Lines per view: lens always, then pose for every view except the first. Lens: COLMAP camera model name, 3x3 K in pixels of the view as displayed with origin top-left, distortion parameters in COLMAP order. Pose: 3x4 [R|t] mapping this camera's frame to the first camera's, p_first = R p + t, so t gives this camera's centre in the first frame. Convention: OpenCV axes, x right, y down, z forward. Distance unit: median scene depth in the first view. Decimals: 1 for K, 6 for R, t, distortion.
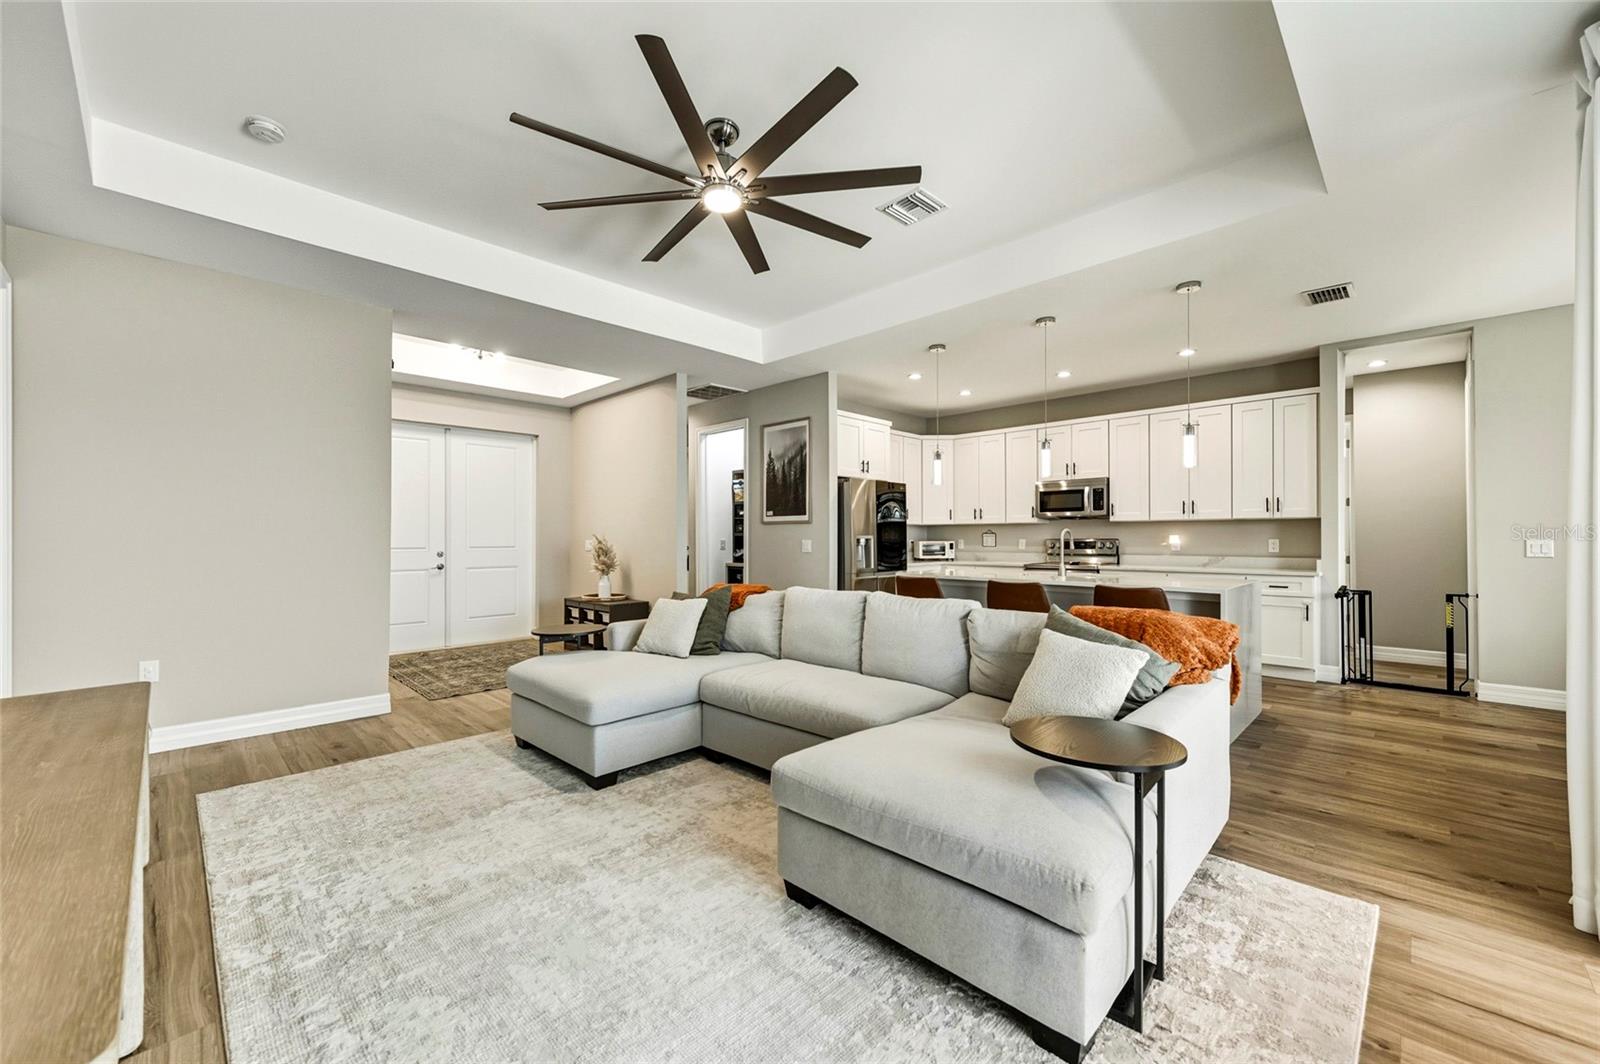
lens RADIAL K [[633.4, 0, 805.0], [0, 633.4, 533.3], [0, 0, 1]] dist [0.007171, -0.000500]
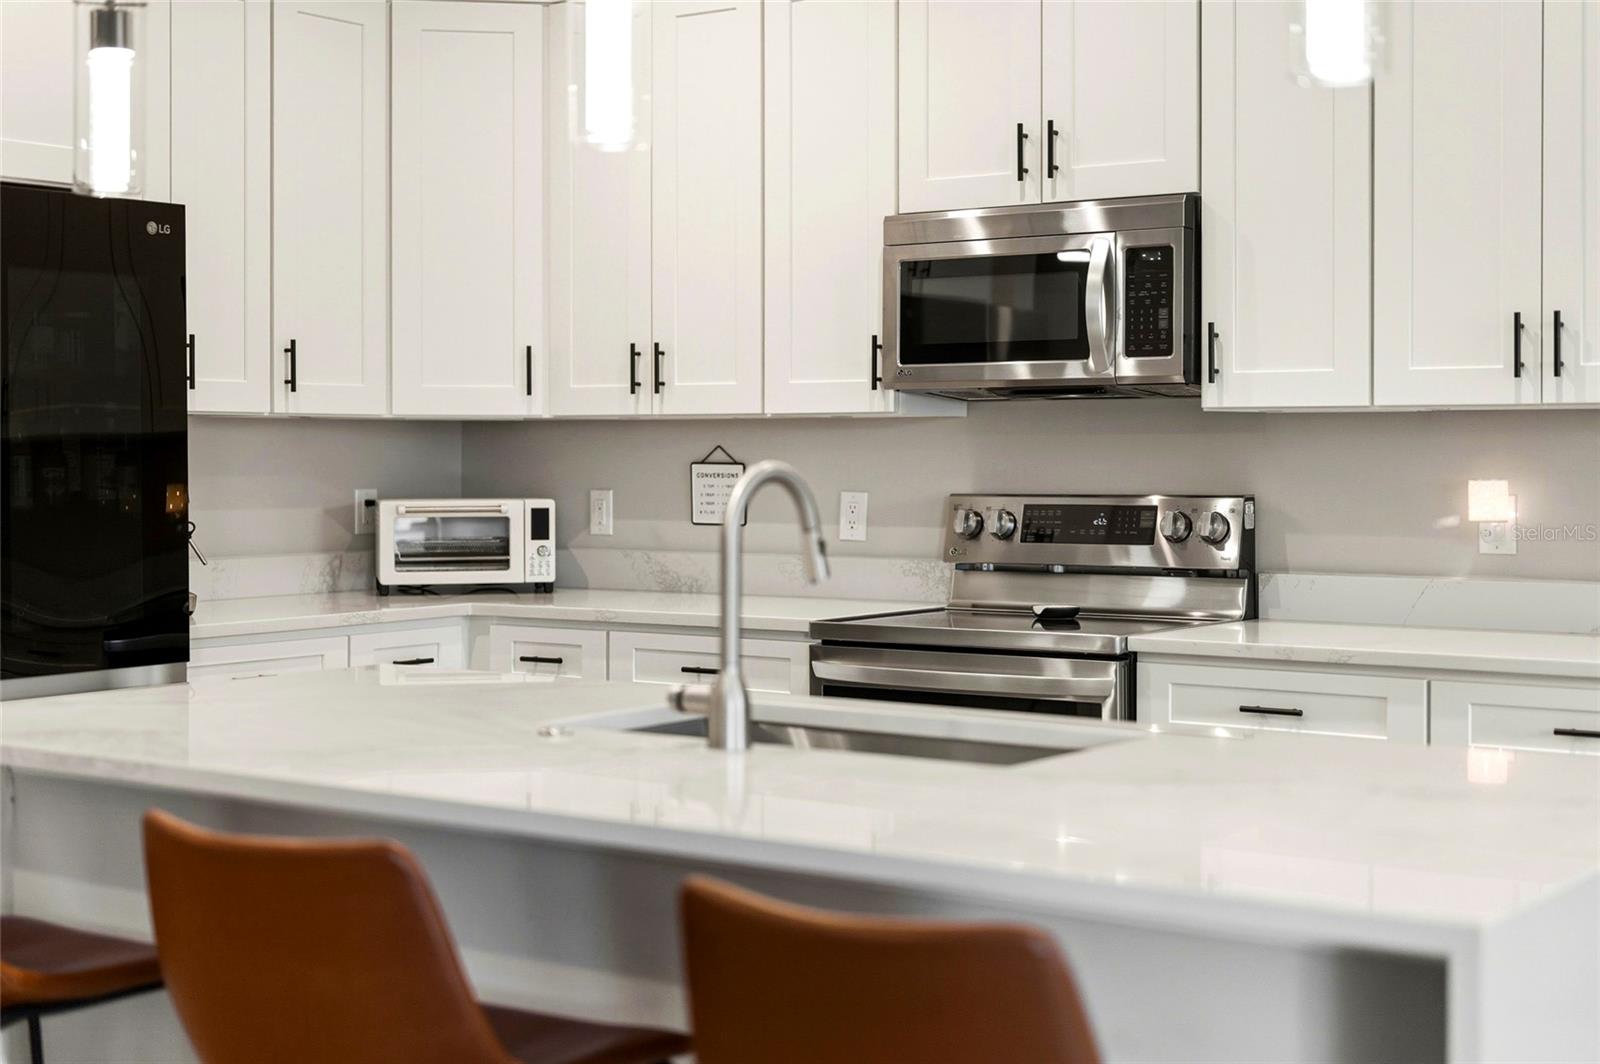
lens RADIAL K [[2356.9, 0, 801.2], [0, 2356.9, 527.6], [0, 0, 1]] dist [-0.027551, 0.000000]
pose [[0.989165, -0.000597, 0.146805, 0.242968], [-0.004866, 0.999309, 0.036850, -0.008482], [-0.146725, -0.037165, 0.988479, 0.275082]]
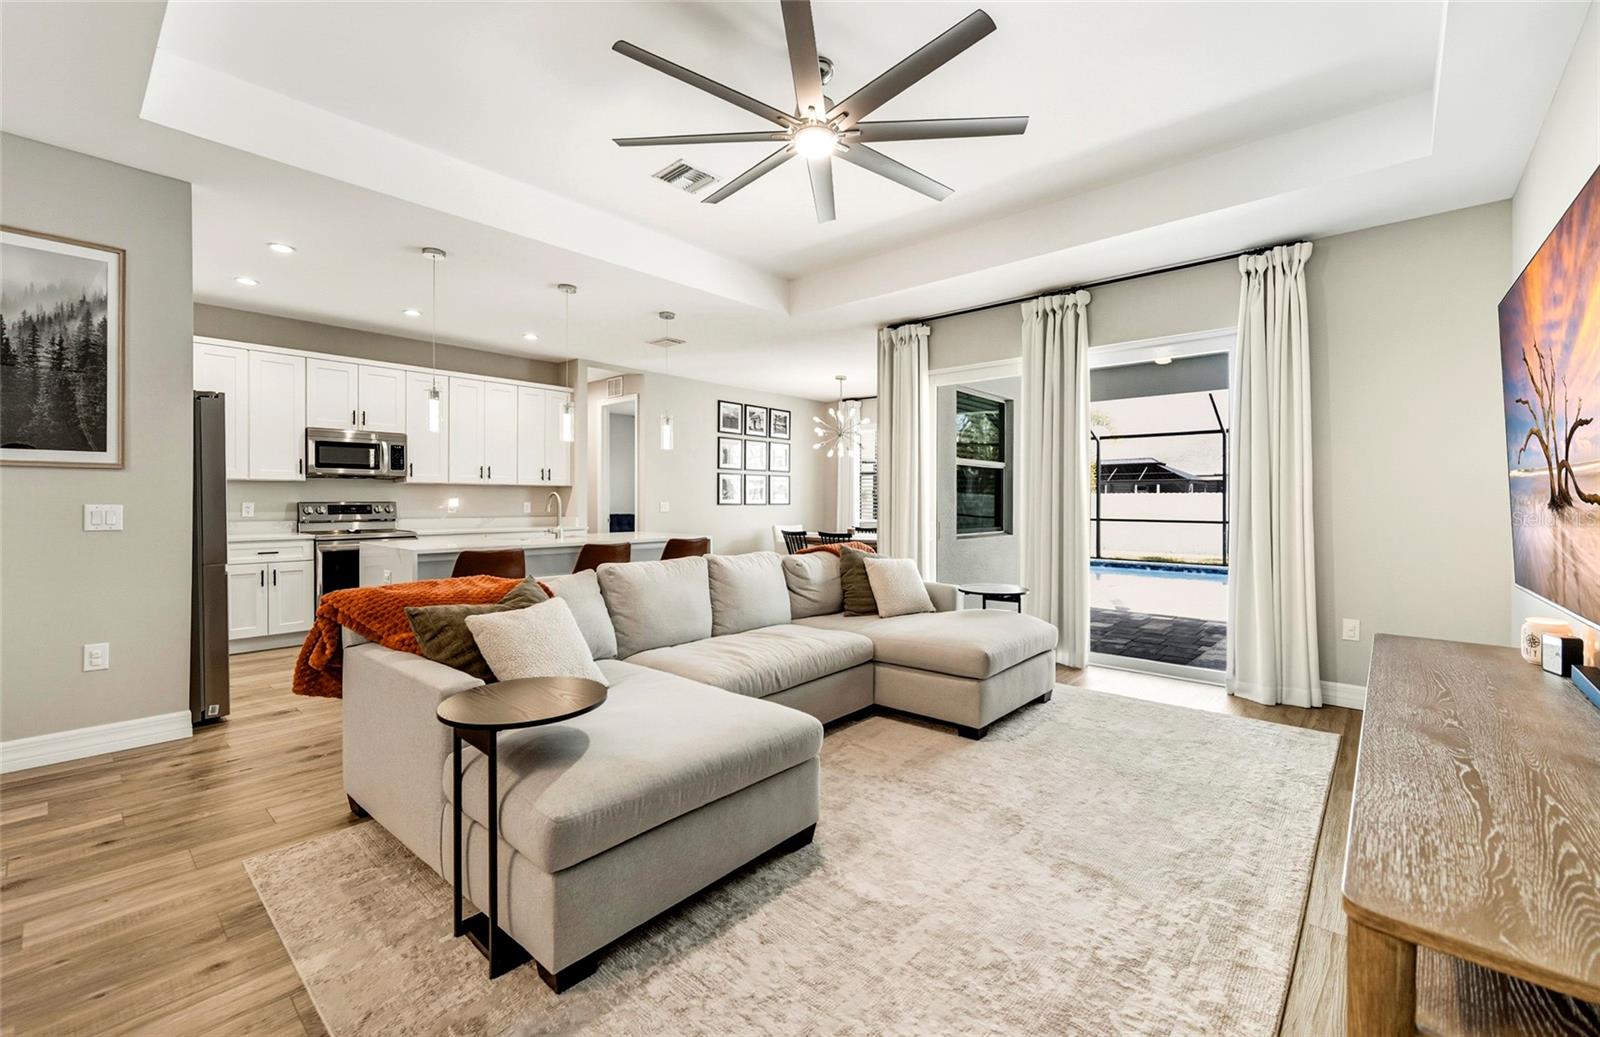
lens RADIAL K [[663.9, 0, 805.0], [0, 663.9, 510.8], [0, 0, 1]] dist [-0.003206, 0.000039]
pose [[-0.063167, -0.012506, 0.997925, -0.501711], [-0.009075, 0.999887, 0.011956, 0.004901], [-0.997962, -0.008301, -0.063273, 0.486069]]
